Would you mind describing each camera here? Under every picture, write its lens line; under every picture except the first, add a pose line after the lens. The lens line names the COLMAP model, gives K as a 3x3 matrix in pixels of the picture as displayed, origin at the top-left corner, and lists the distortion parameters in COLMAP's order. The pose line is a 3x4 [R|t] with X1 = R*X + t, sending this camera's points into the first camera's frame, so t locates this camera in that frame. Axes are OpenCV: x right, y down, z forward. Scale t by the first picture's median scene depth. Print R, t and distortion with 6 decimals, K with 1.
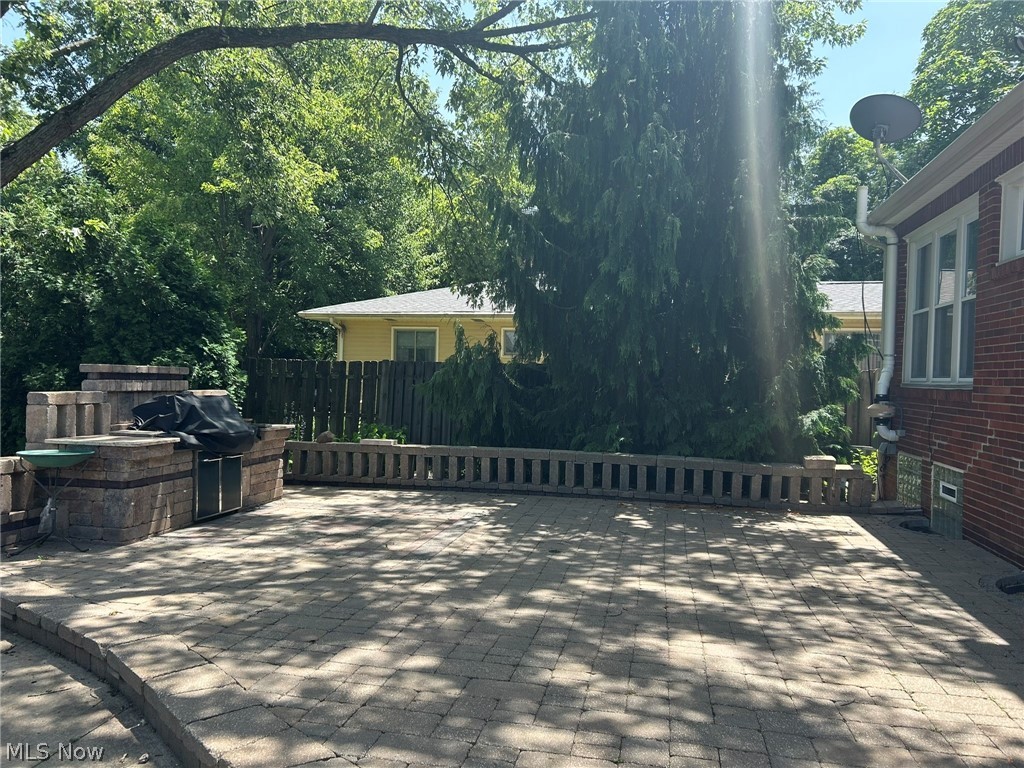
lens RADIAL K [[781.7, 0, 512.0], [0, 781.7, 384.0], [0, 0, 1]] dist [0.095733, -0.111517]
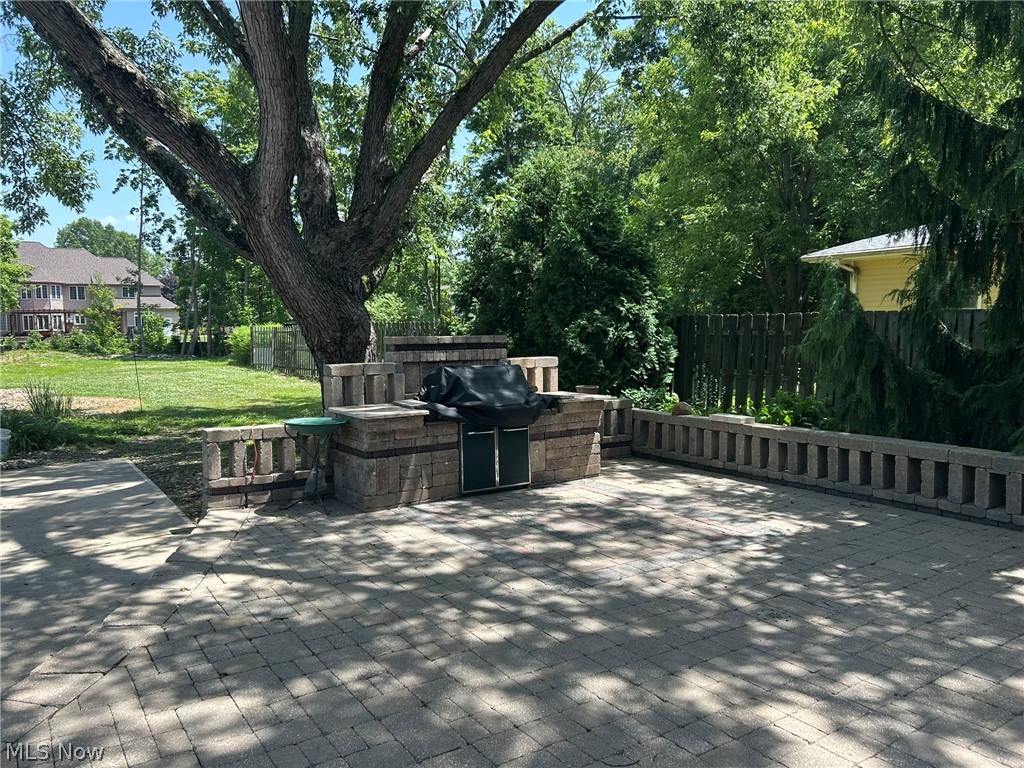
lens RADIAL K [[781.7, 0, 512.0], [0, 781.7, 384.0], [0, 0, 1]] dist [0.095733, -0.111517]
pose [[0.709502, 0.023790, -0.704301, 0.352159], [0.023228, 0.998097, 0.057113, -0.019334], [0.704320, -0.056881, 0.707600, 0.389161]]
